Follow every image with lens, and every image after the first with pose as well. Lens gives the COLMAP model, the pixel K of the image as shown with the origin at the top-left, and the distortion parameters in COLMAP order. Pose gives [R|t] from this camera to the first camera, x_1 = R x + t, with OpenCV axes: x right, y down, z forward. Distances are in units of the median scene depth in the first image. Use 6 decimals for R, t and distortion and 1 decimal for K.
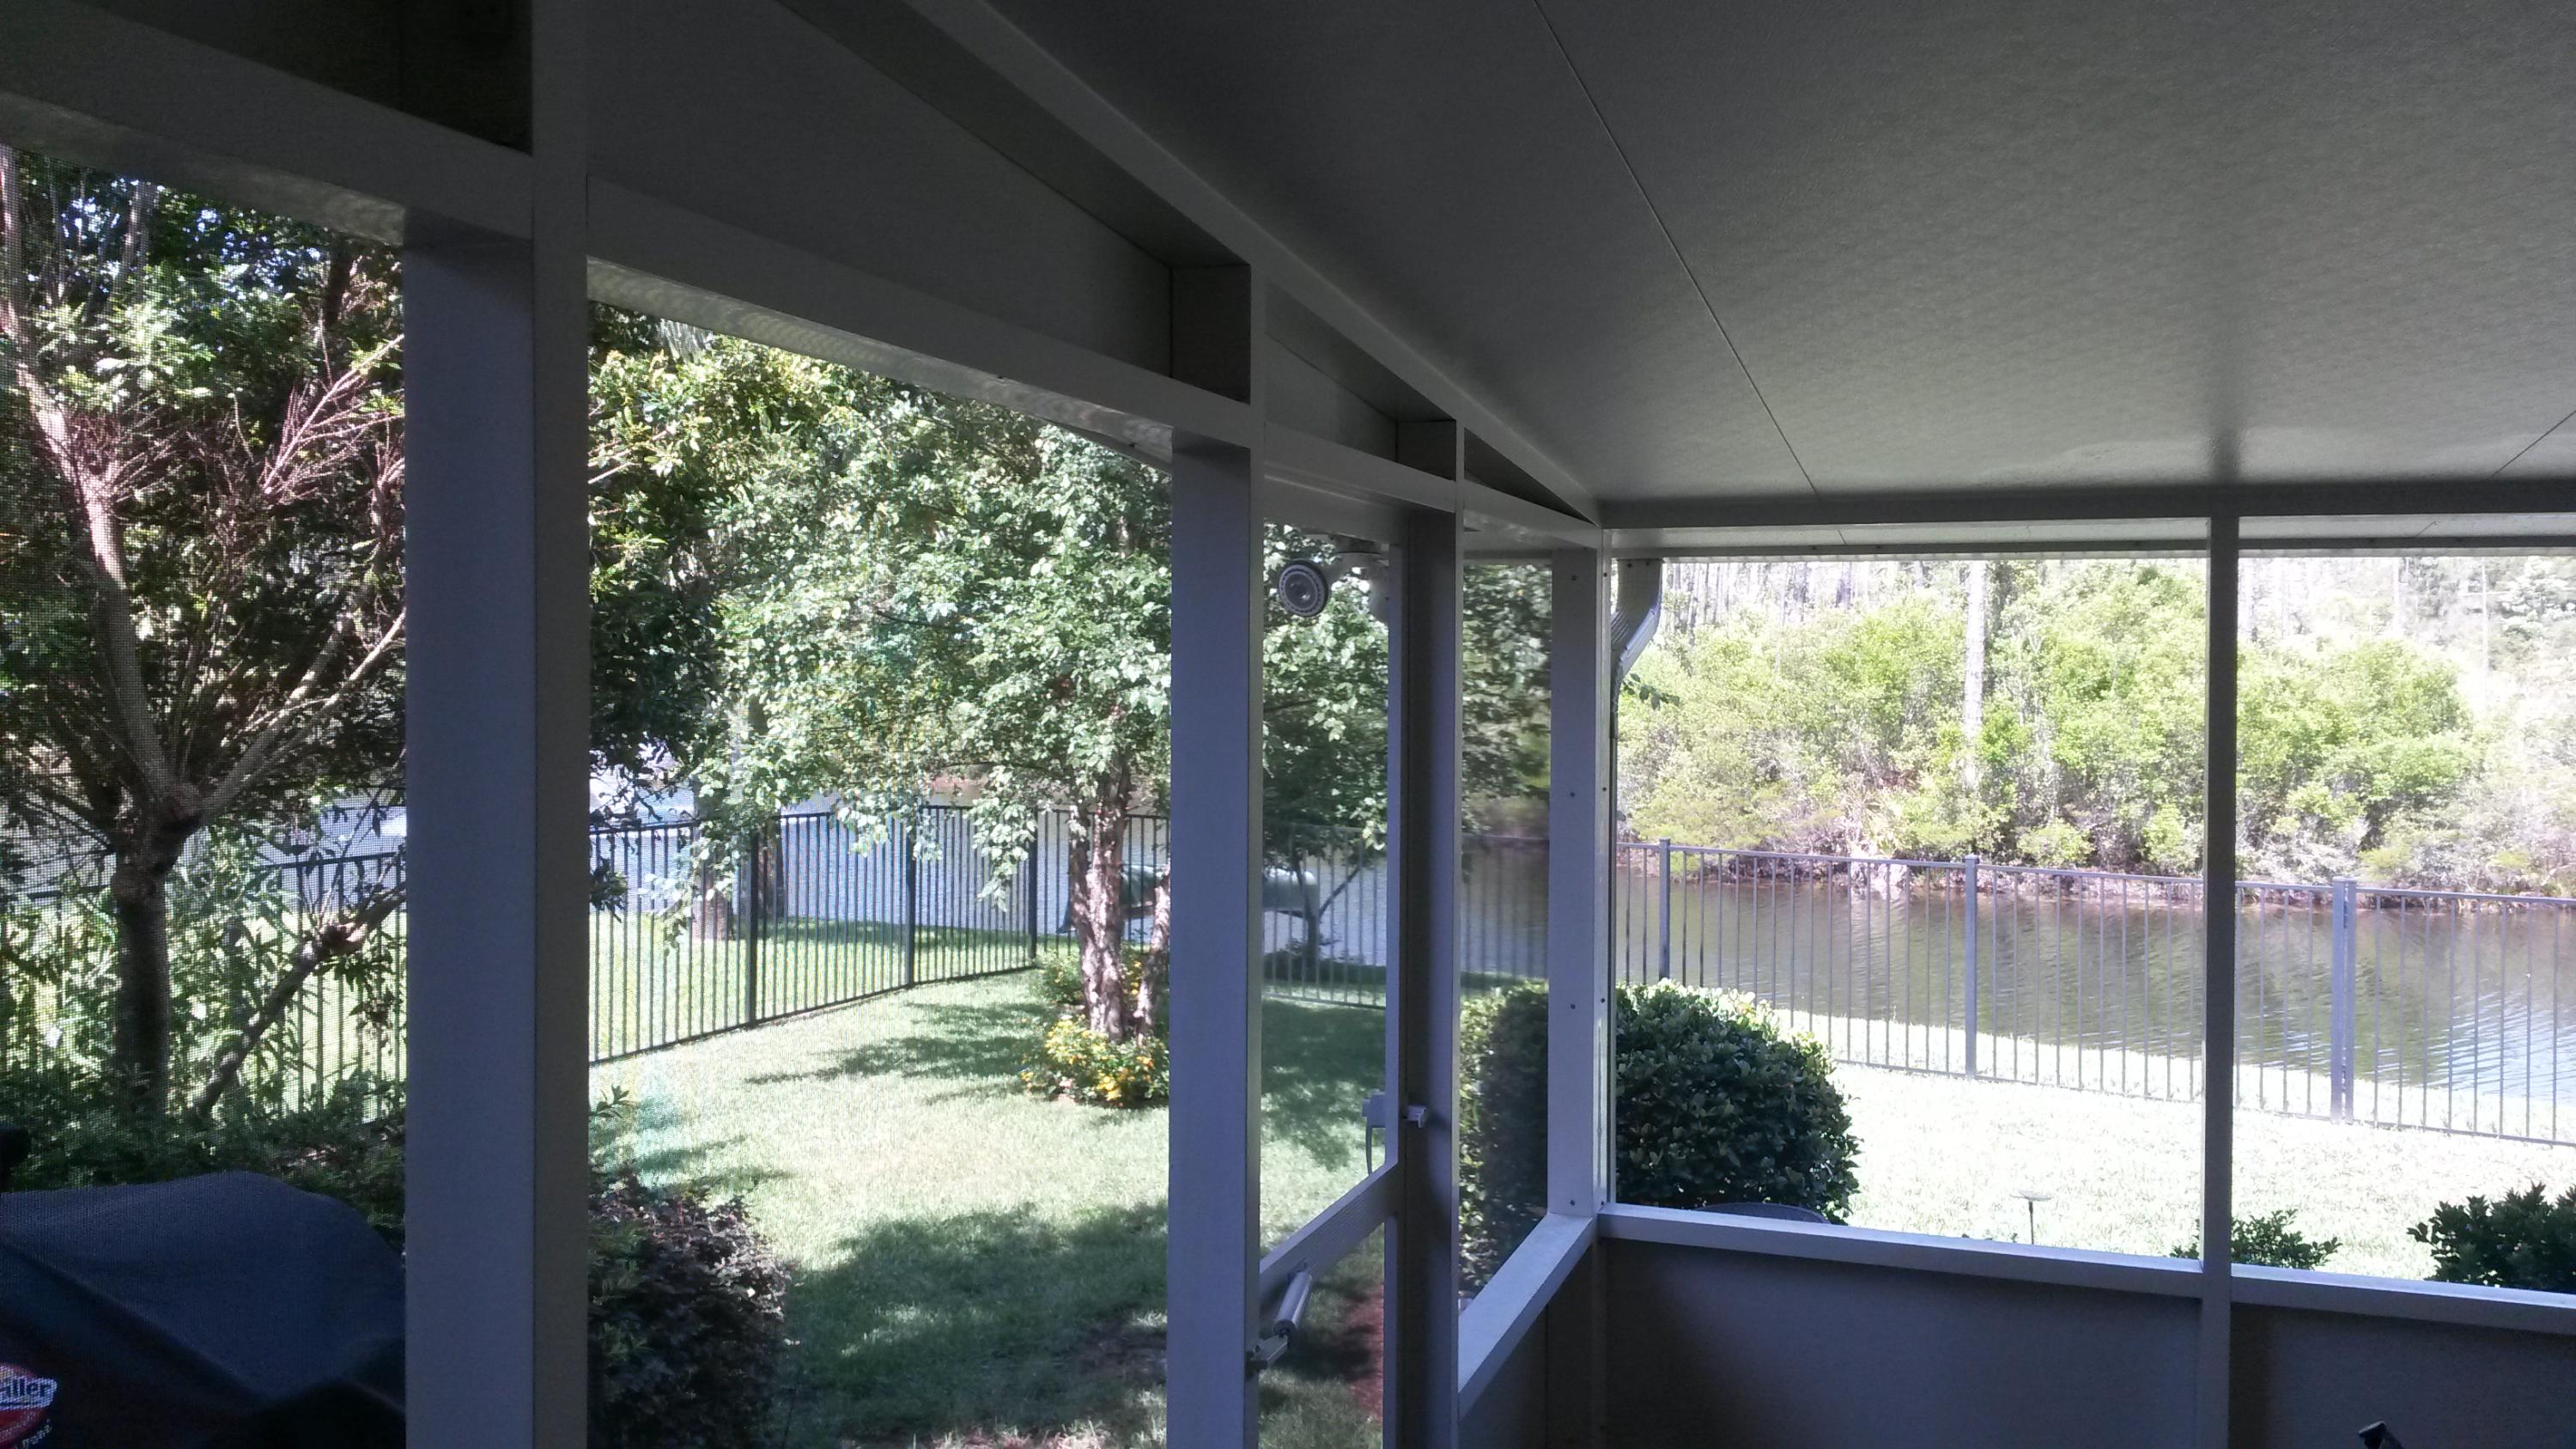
lens RADIAL K [[2059.4, 0, 1336.5], [0, 2059.4, 771.8], [0, 0, 1]] dist [0.054270, -0.010006]
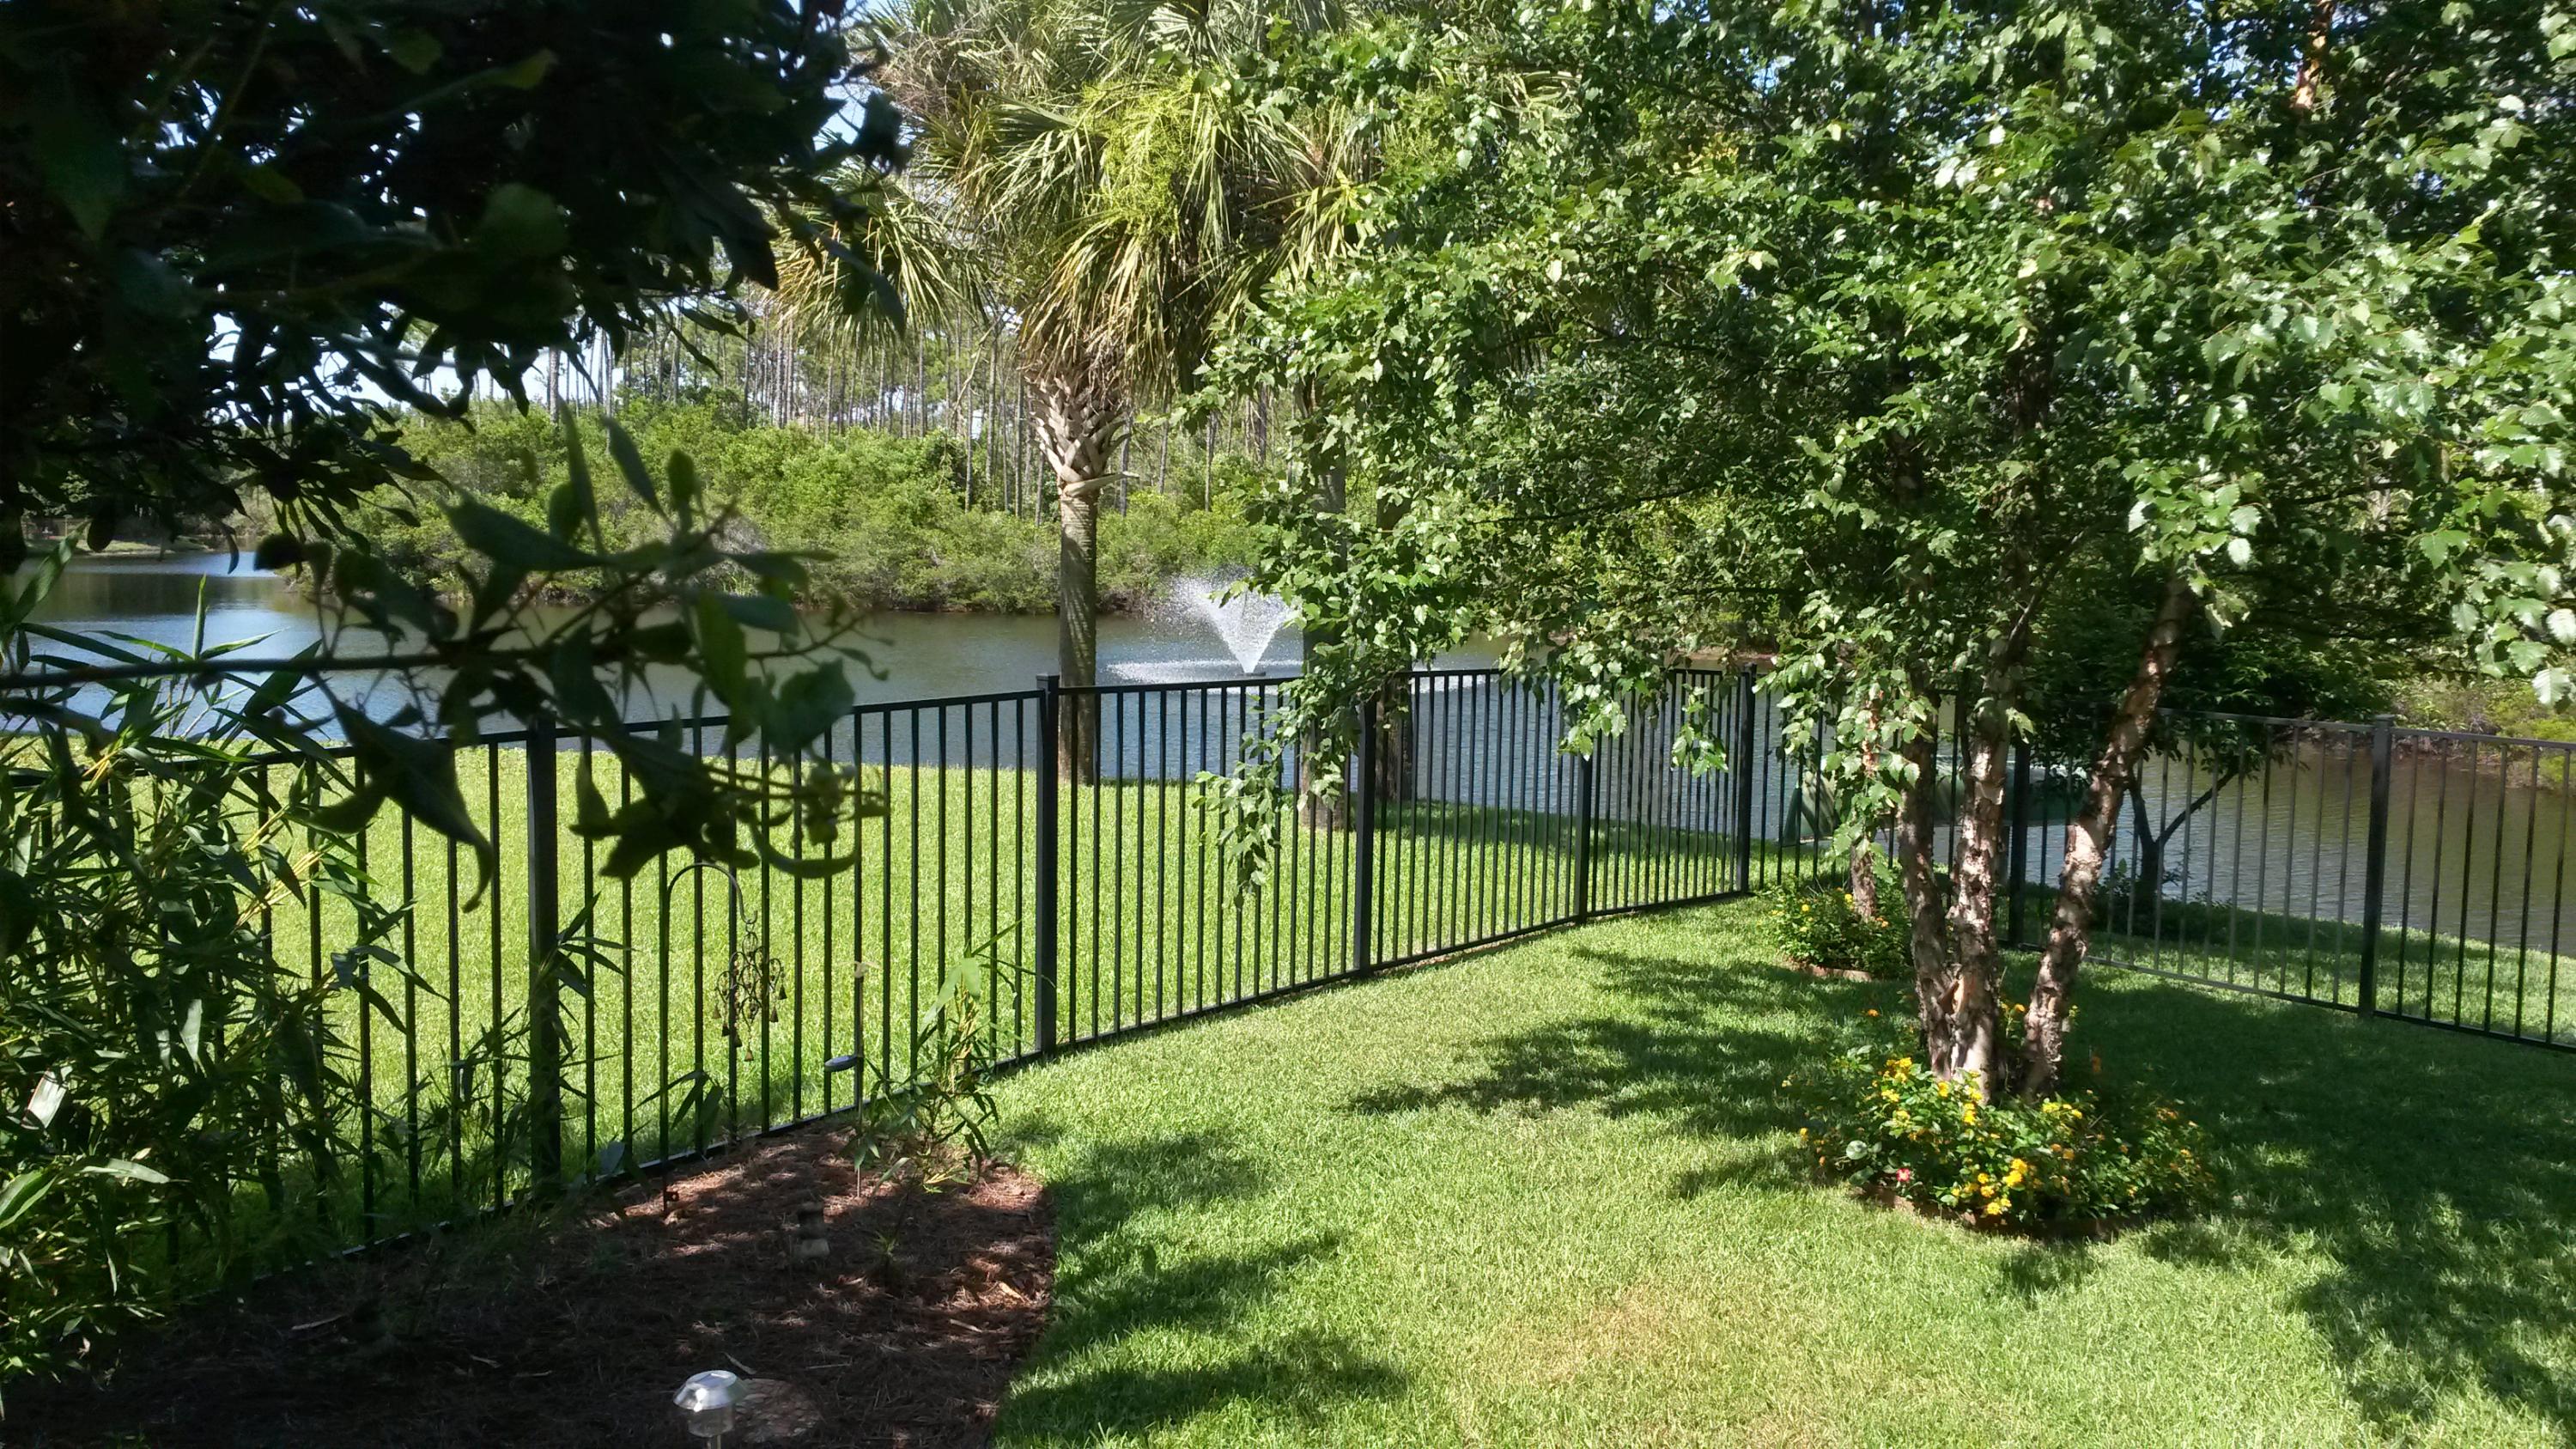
lens RADIAL K [[2059.4, 0, 1288.0], [0, 2059.4, 730.5], [0, 0, 1]] dist [0.054270, -0.010006]
pose [[0.948314, 0.040406, -0.314752, -0.097745], [-0.025198, 0.998317, 0.052239, 0.007297], [0.316333, -0.041608, 0.947735, 0.360281]]
